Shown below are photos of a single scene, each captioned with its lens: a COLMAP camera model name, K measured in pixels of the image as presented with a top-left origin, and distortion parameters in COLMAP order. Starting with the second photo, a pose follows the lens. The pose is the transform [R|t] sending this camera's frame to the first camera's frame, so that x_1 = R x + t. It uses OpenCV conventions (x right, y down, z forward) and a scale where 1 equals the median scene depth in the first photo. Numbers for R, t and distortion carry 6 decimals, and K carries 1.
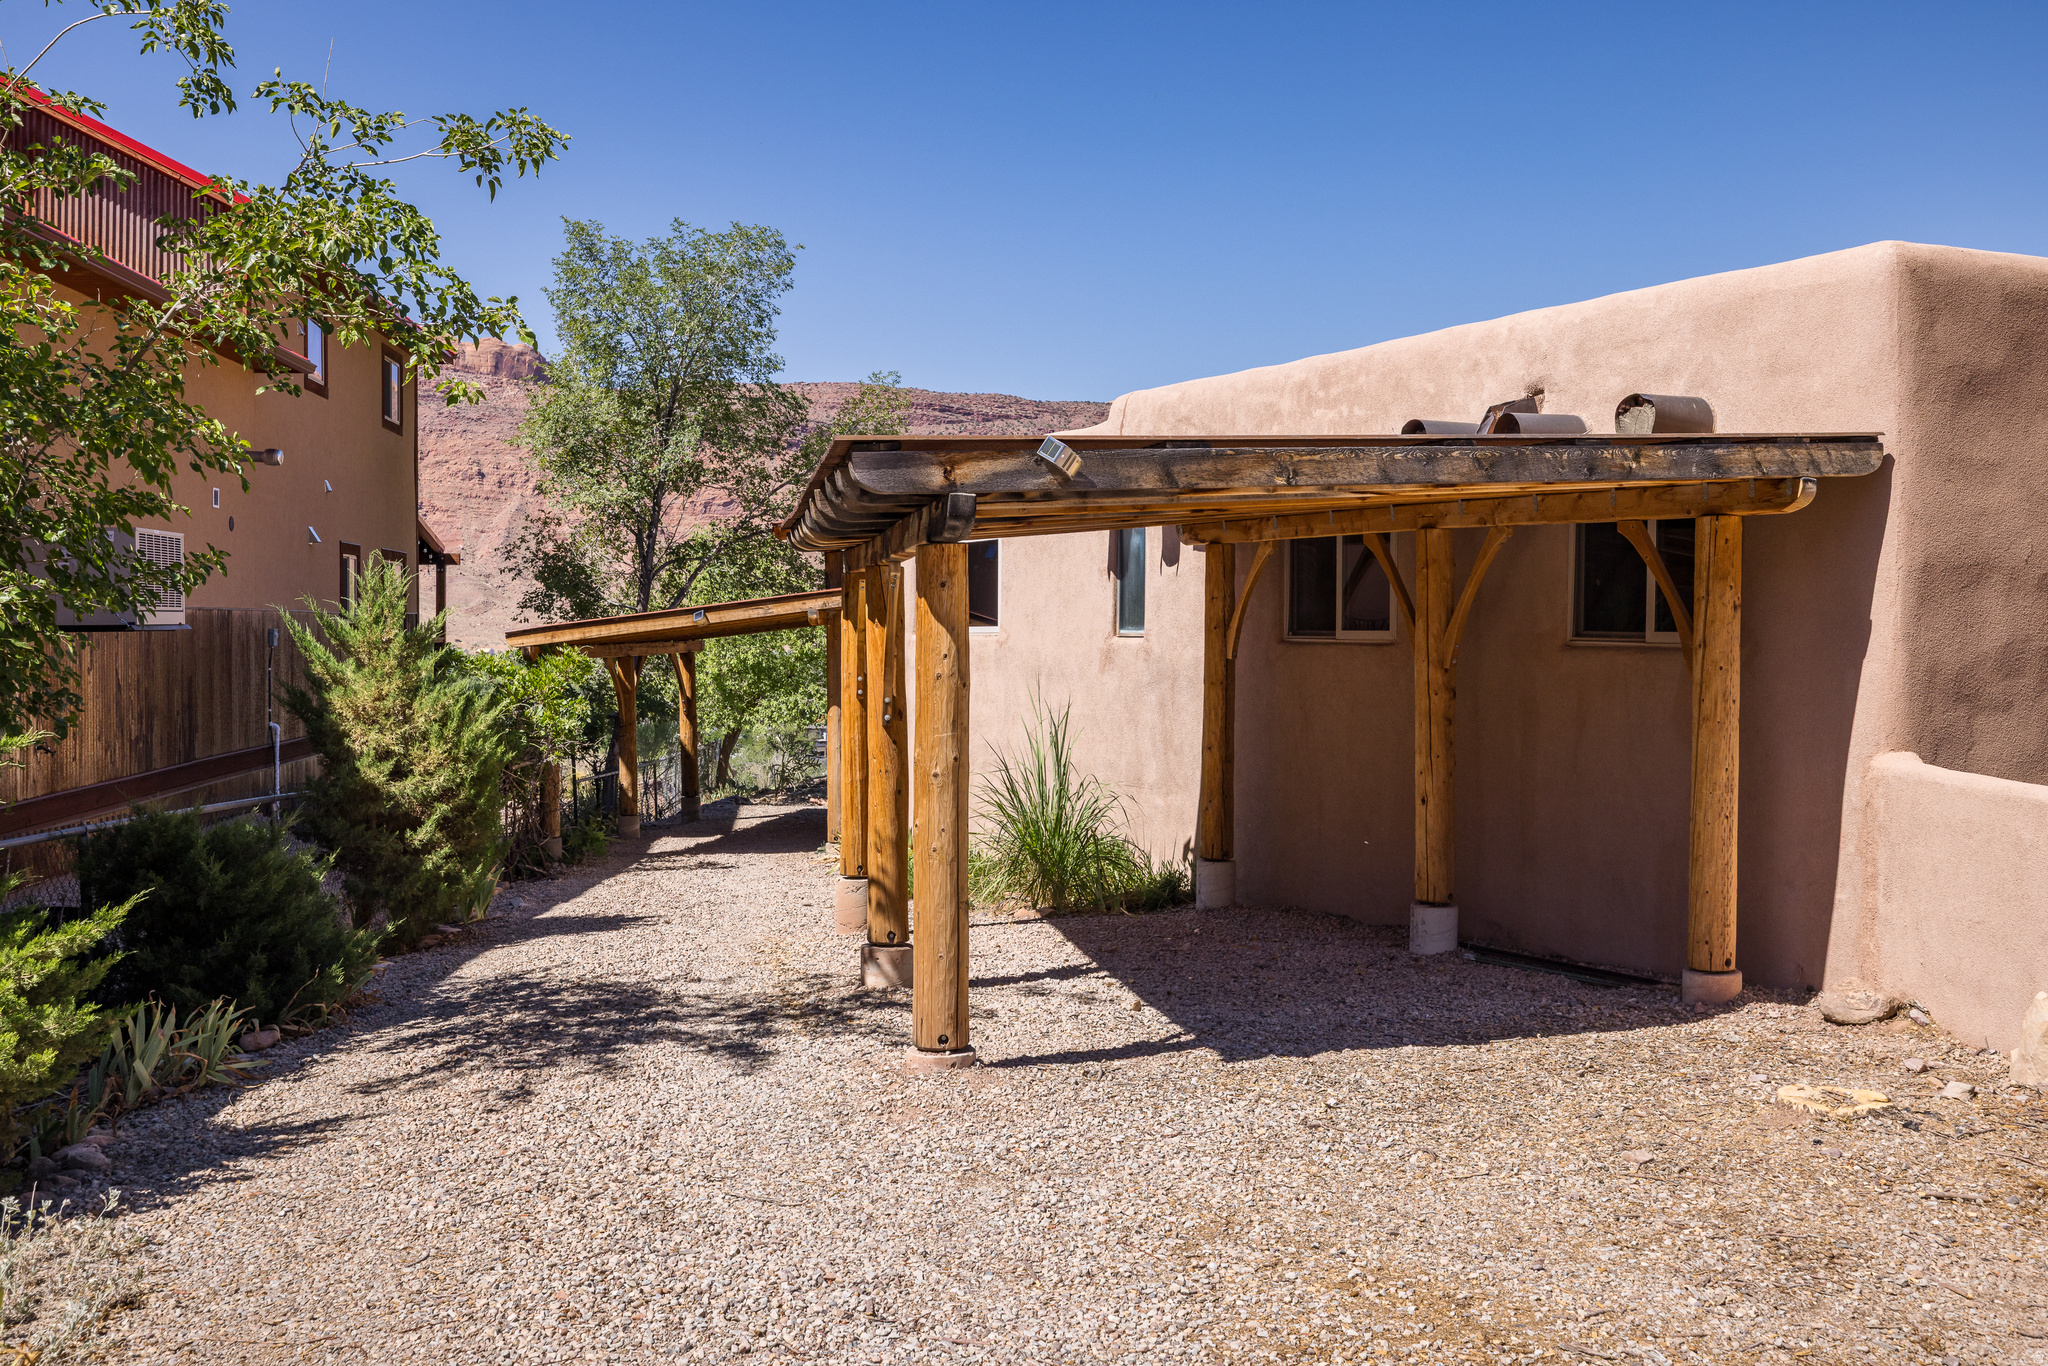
lens RADIAL K [[1991.8, 0, 1025.1], [0, 1991.8, 652.2], [0, 0, 1]] dist [-0.002636, 0.009496]
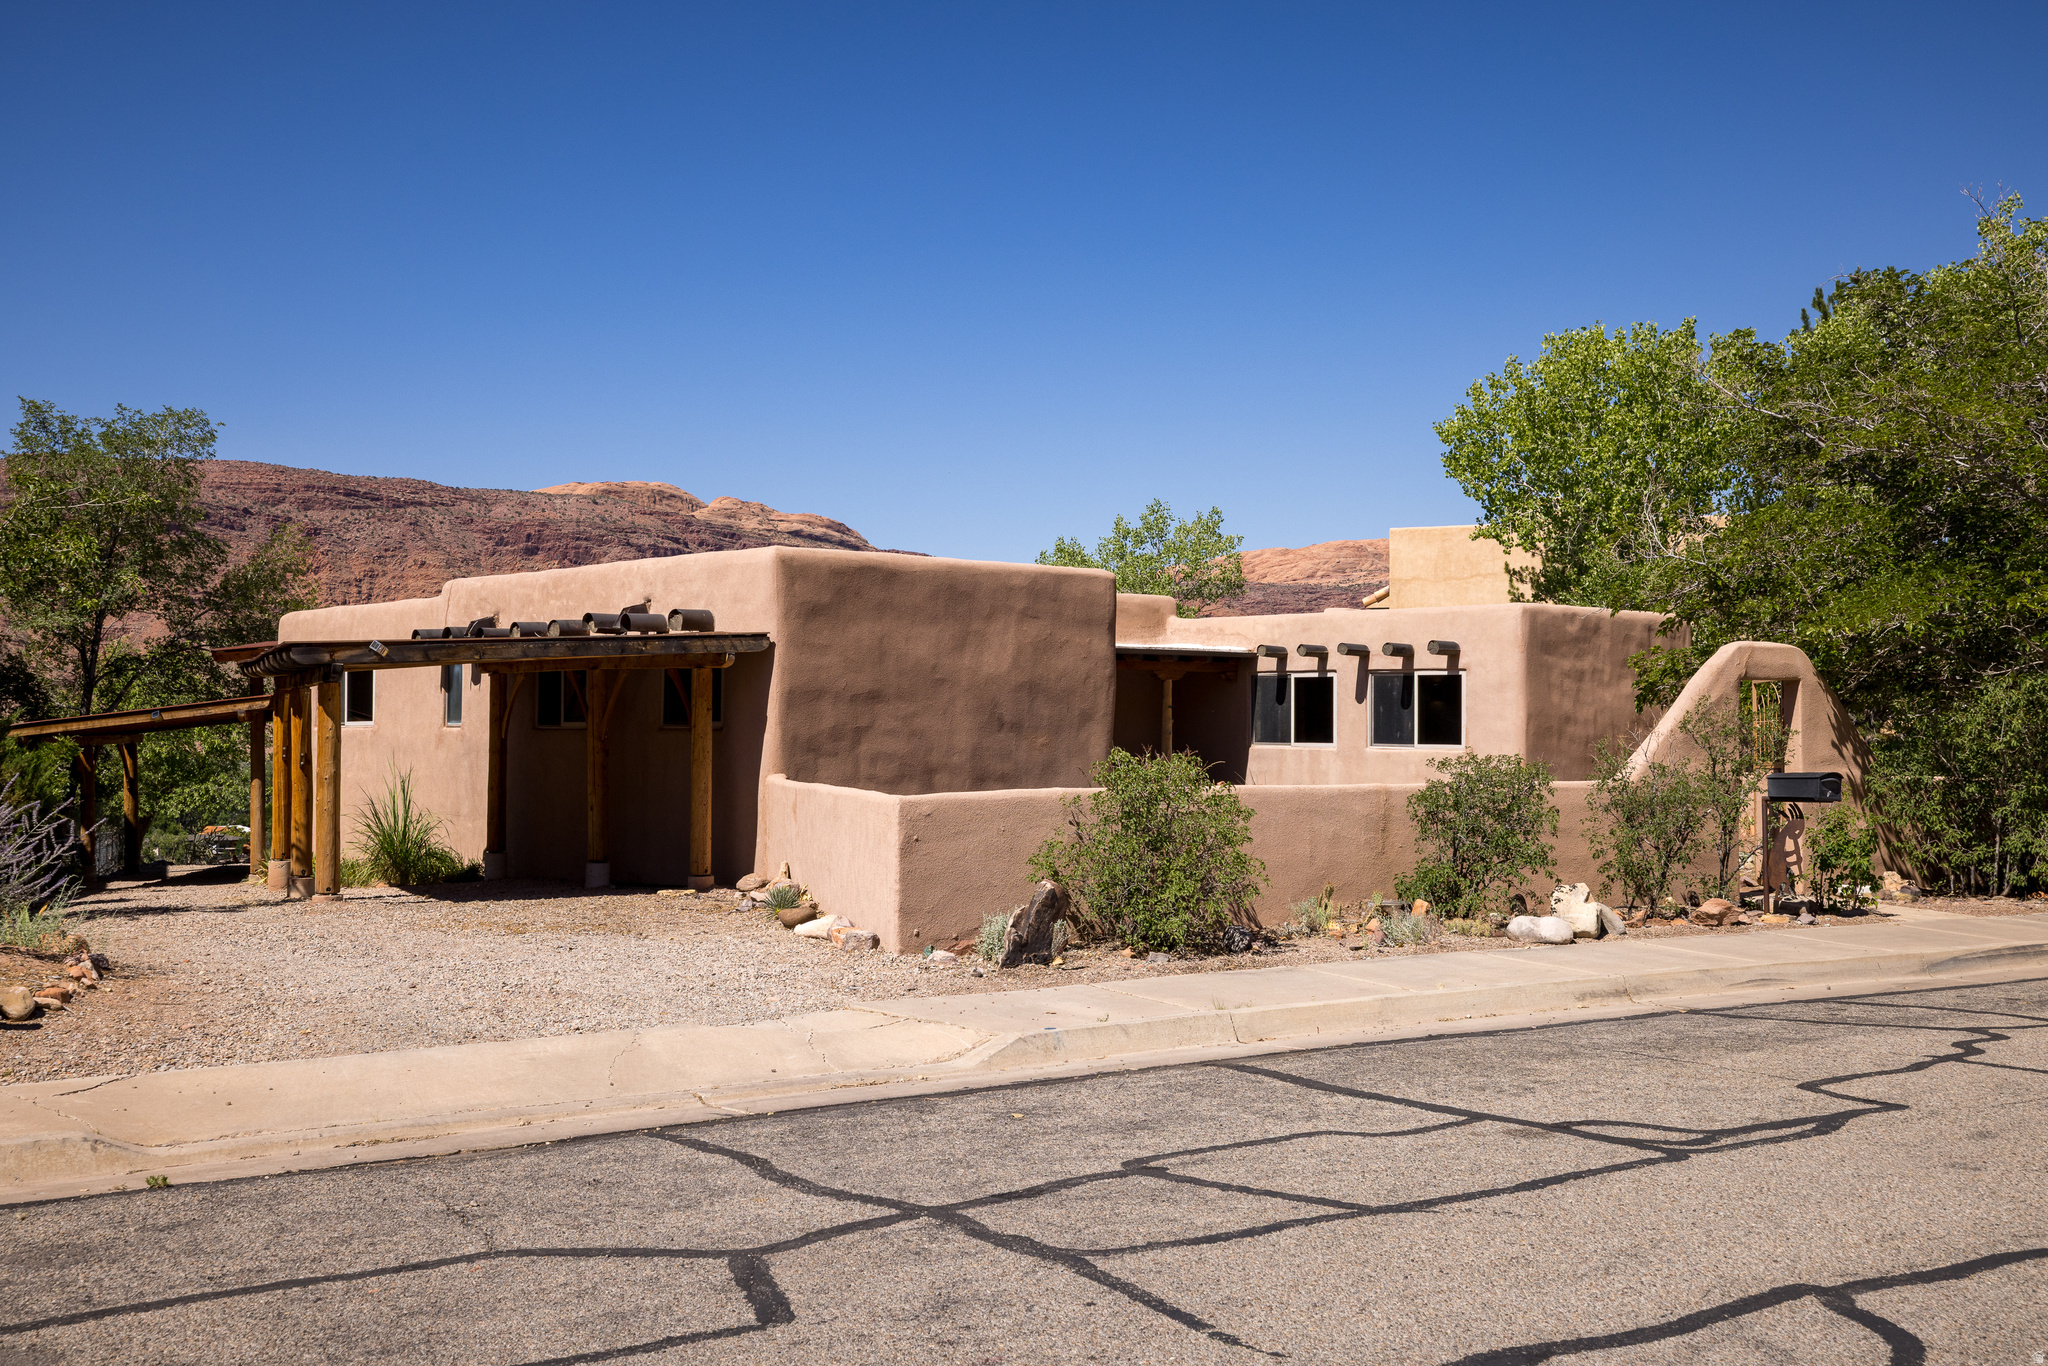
lens RADIAL K [[2050.7, 0, 1024.0], [0, 2050.7, 683.0], [0, 0, 1]] dist [-0.002573, 0.012159]
pose [[0.961586, 0.004070, 0.274474, 0.051500], [0.005504, 0.999403, -0.034101, 0.020802], [-0.274449, 0.034302, 0.960990, -0.970289]]
